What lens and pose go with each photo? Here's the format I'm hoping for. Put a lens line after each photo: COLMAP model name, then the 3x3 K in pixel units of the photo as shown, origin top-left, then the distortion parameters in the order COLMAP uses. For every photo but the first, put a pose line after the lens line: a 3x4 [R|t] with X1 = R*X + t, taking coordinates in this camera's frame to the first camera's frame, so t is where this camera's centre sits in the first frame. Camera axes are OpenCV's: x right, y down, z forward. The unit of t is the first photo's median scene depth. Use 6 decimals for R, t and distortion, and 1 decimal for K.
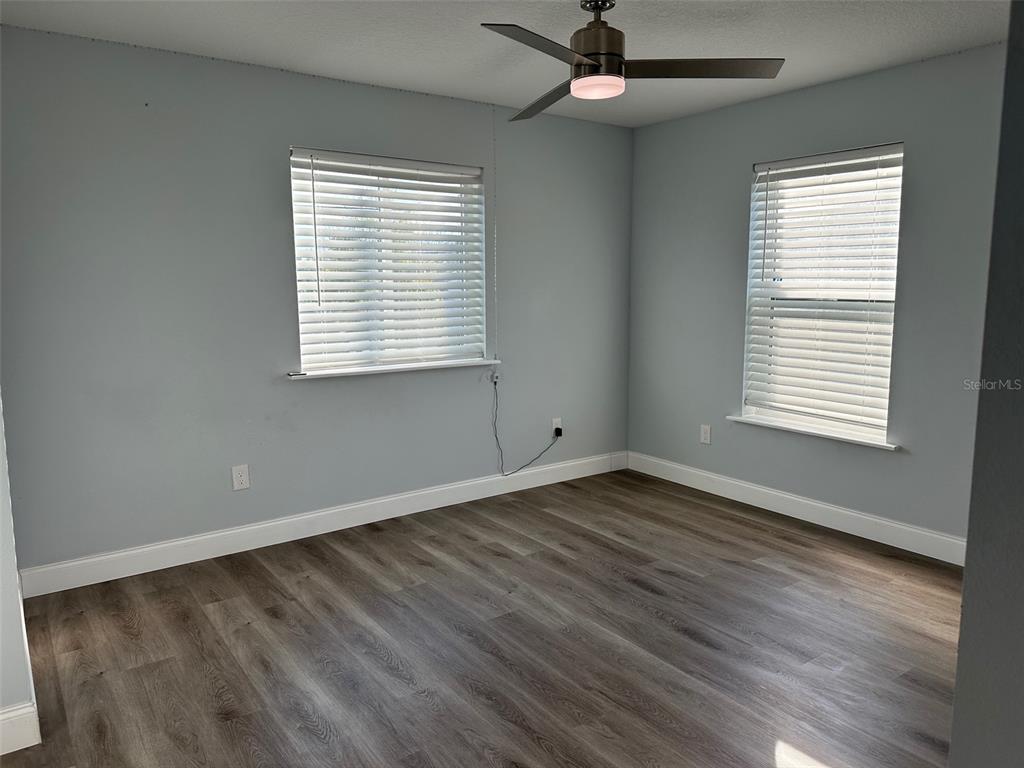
lens RADIAL K [[715.1, 0, 504.2], [0, 715.1, 381.4], [0, 0, 1]] dist [0.131560, -0.174303]
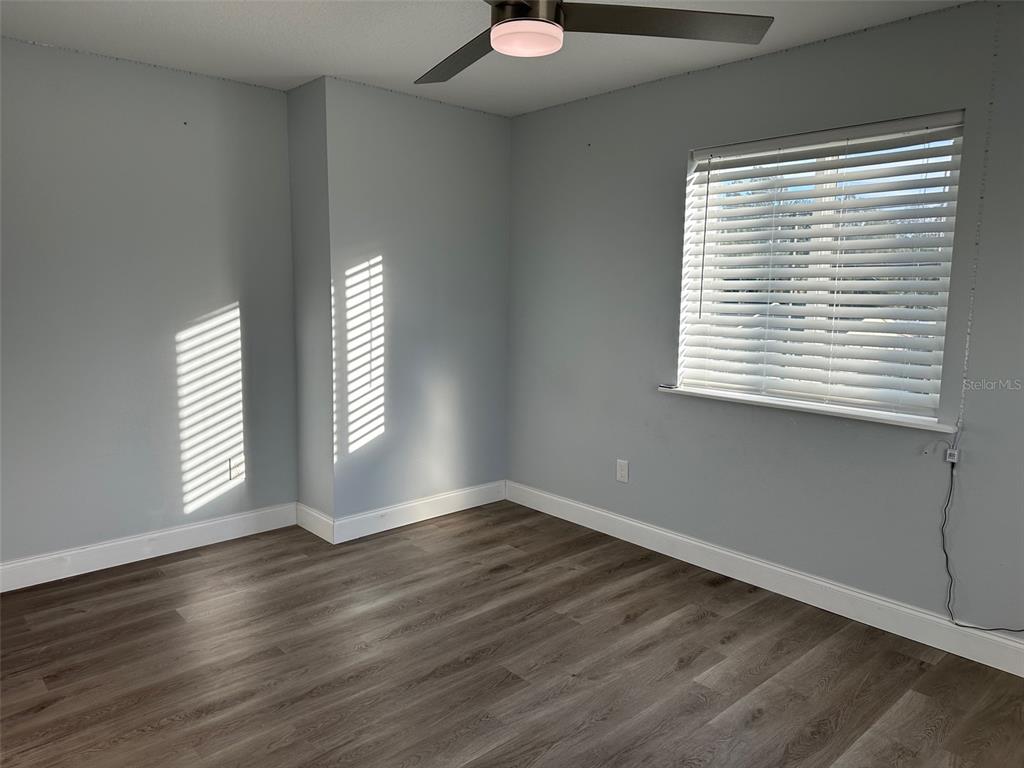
lens RADIAL K [[715.1, 0, 504.2], [0, 715.1, 381.4], [0, 0, 1]] dist [0.131560, -0.174303]
pose [[0.115402, 0.143628, -0.982880, 0.665959], [-0.144415, 0.981404, 0.126456, -0.111372], [0.982765, 0.127349, 0.133998, 0.673960]]
